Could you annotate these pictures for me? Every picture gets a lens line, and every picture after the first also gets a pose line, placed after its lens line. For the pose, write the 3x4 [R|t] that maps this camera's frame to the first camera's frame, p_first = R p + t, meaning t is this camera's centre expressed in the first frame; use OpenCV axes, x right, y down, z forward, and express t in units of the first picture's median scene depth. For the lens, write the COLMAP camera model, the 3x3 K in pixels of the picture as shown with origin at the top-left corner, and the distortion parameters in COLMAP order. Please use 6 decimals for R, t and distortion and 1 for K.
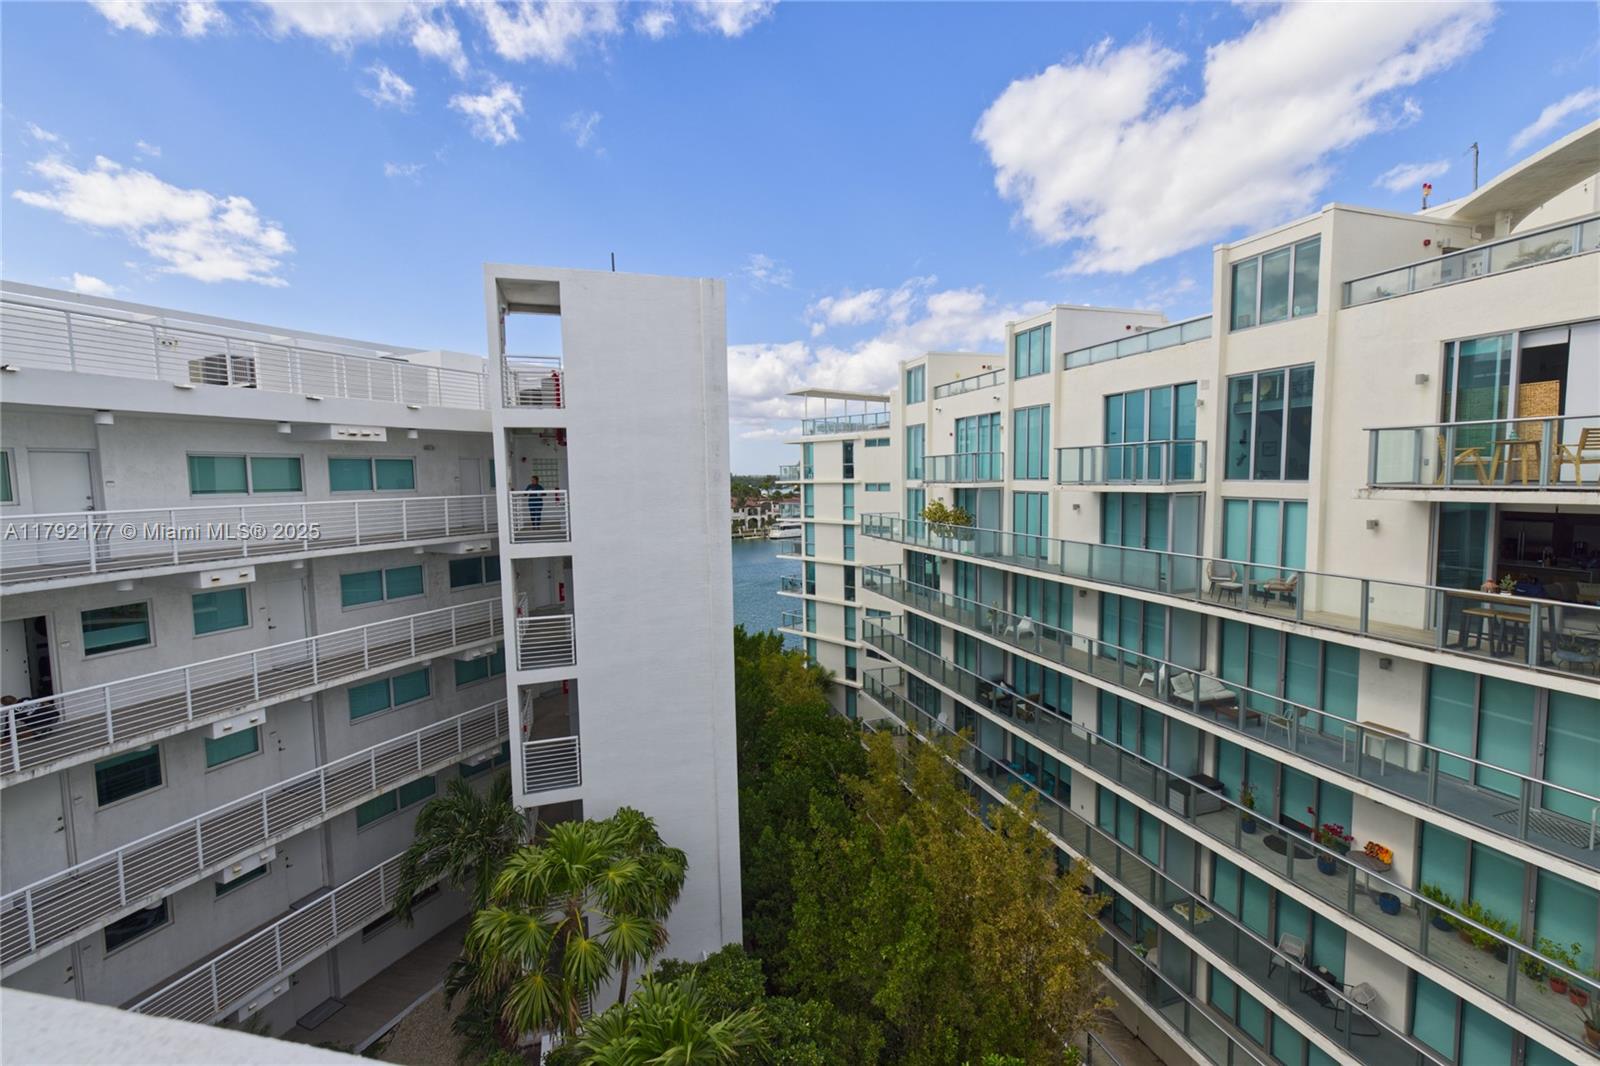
lens RADIAL K [[680.2, 0, 800.0], [0, 680.2, 533.0], [0, 0, 1]] dist [0.004484, -0.003707]
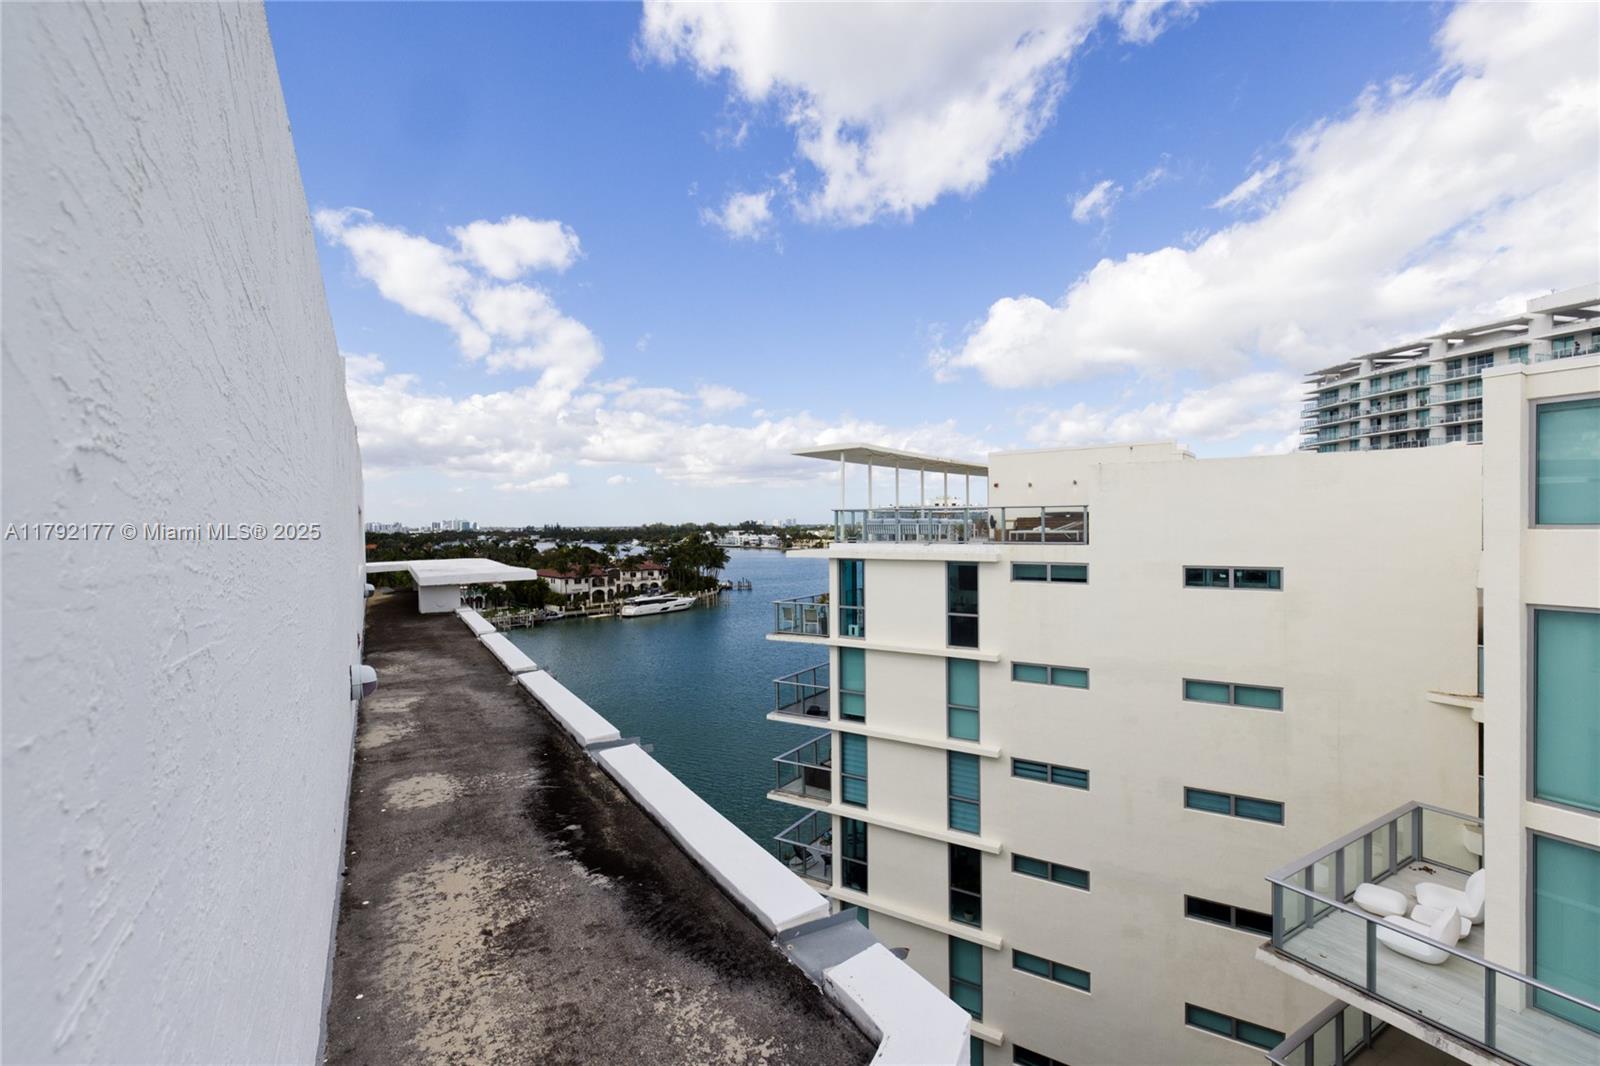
lens RADIAL K [[680.2, 0, 800.0], [0, 680.2, 533.0], [0, 0, 1]] dist [0.004484, -0.003707]
pose [[0.969997, 0.013481, 0.242742, -0.141771], [0.004678, 0.997242, -0.074074, -0.120979], [-0.243071, 0.072987, 0.967259, 0.581294]]
